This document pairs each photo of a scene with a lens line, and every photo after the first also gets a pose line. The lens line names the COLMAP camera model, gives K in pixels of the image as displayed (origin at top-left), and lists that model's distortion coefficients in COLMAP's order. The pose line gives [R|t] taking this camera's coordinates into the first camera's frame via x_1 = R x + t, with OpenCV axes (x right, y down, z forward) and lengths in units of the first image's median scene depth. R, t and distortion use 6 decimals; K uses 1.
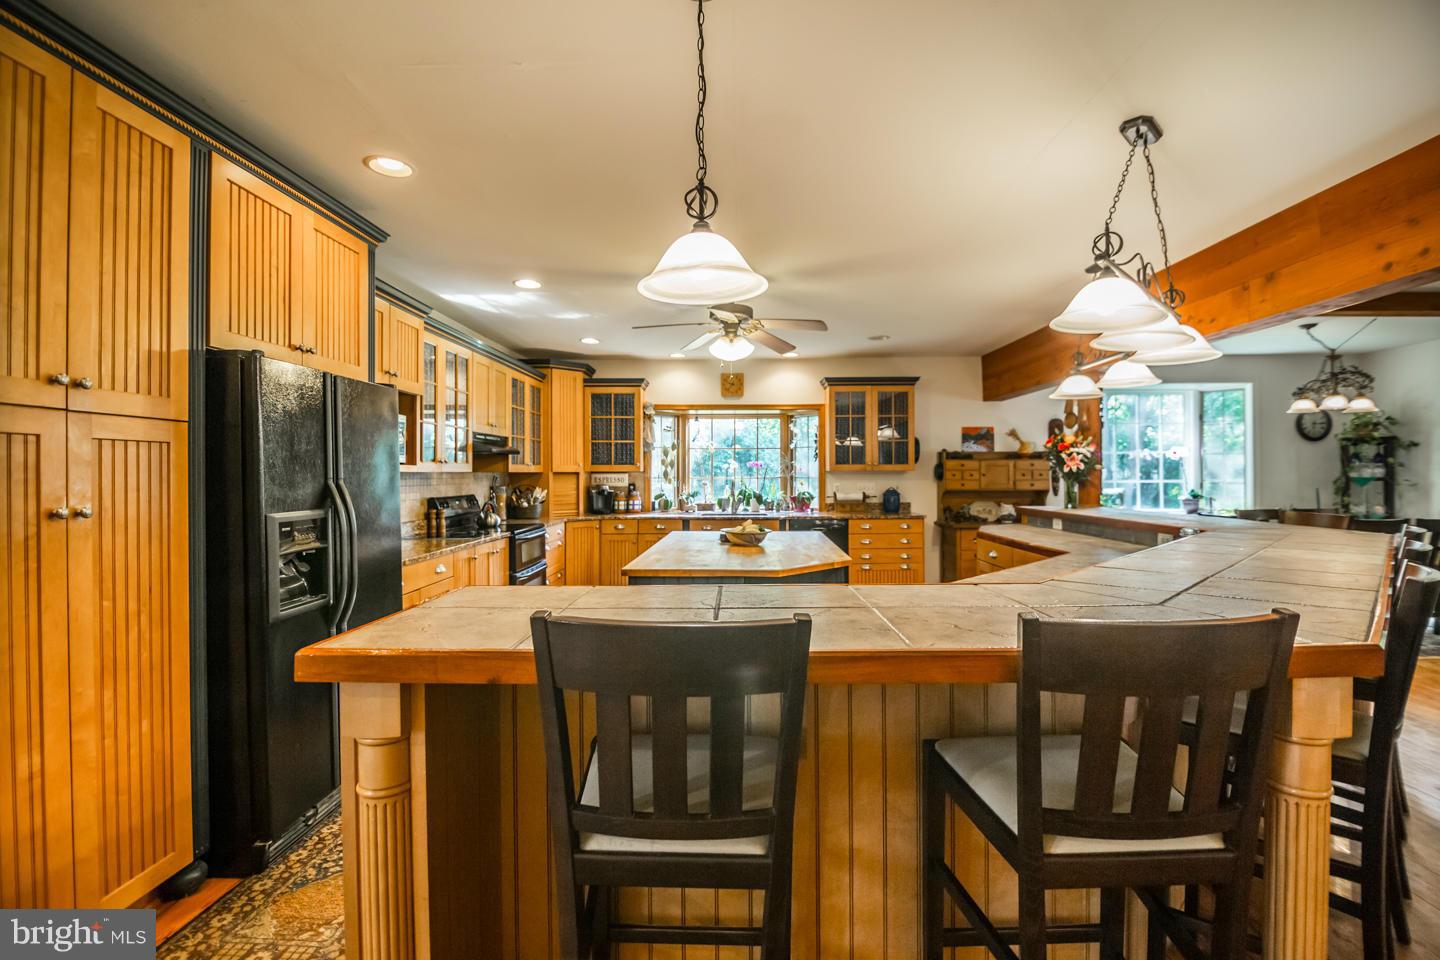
lens RADIAL K [[645.6, 0, 727.8], [0, 645.6, 471.1], [0, 0, 1]] dist [-0.000068, -0.009003]
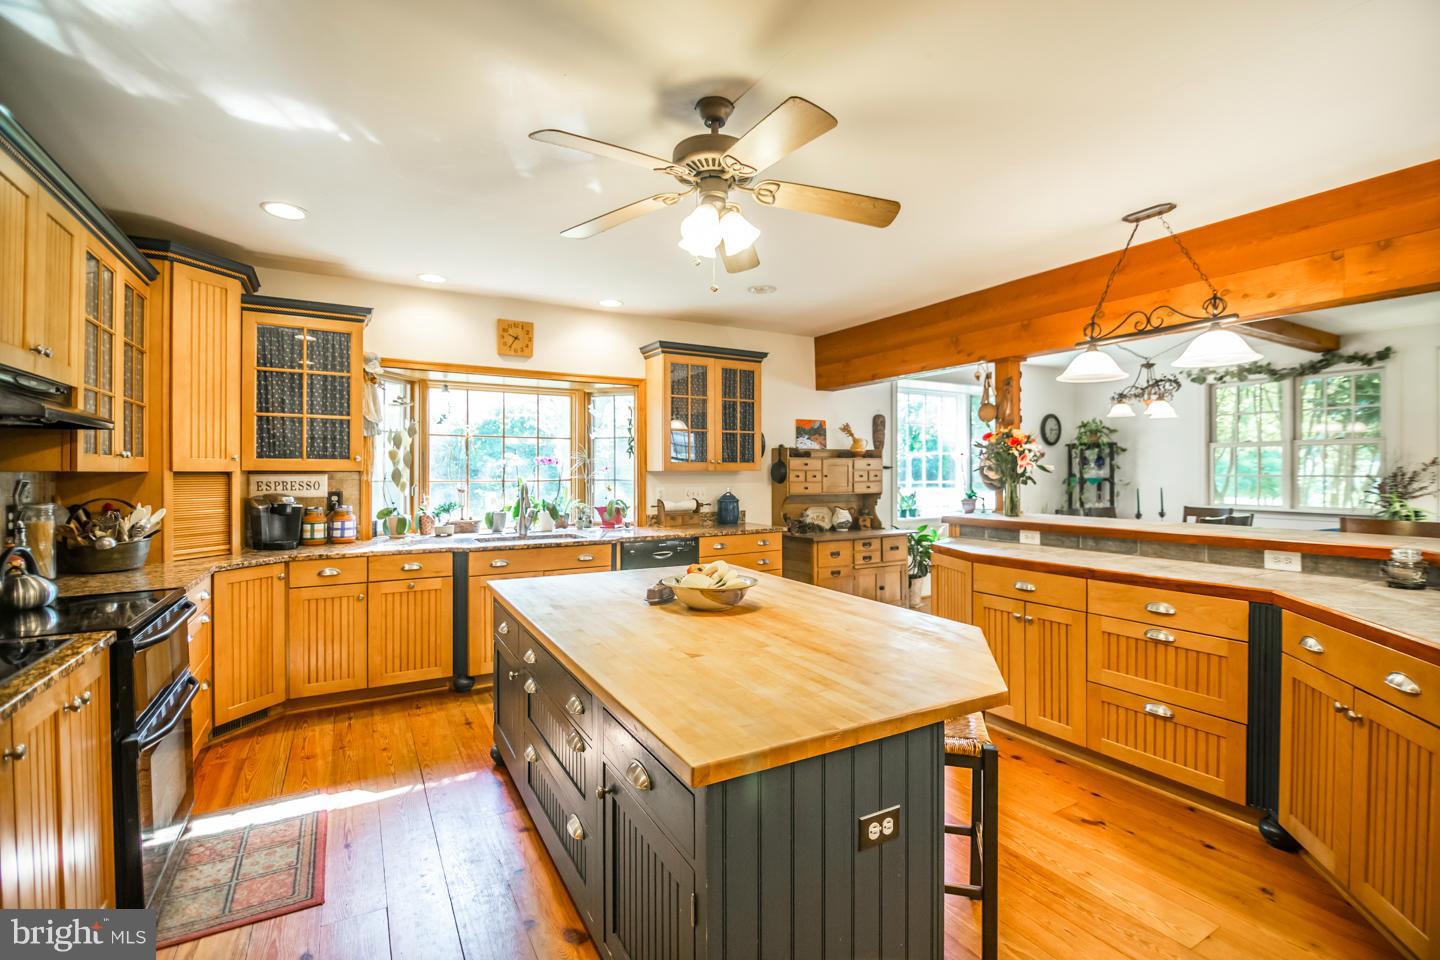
lens RADIAL K [[645.6, 0, 727.8], [0, 645.6, 471.1], [0, 0, 1]] dist [-0.000068, -0.009003]
pose [[0.850664, 0.003020, 0.525700, -0.156916], [-0.002480, 0.999995, -0.001731, 0.001108], [-0.525703, 0.000169, 0.850668, 0.337113]]
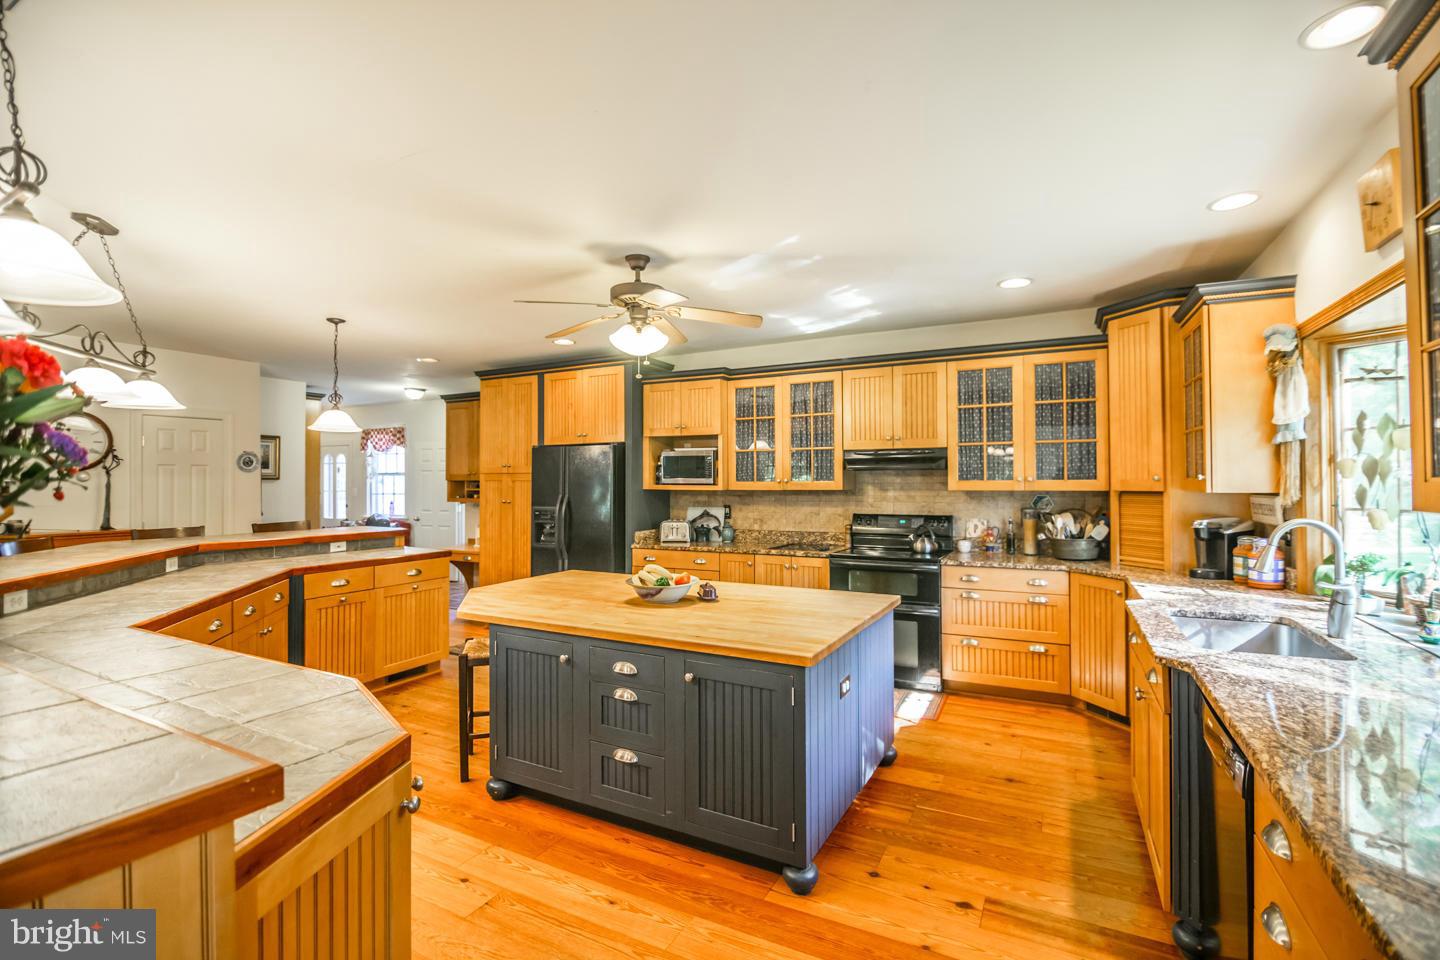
lens RADIAL K [[645.6, 0, 727.8], [0, 645.6, 471.1], [0, 0, 1]] dist [-0.000068, -0.009003]
pose [[-0.435882, -0.012418, -0.899918, 0.406391], [0.001400, 0.999894, -0.014475, -0.008499], [0.900003, -0.007569, -0.435818, 0.876969]]
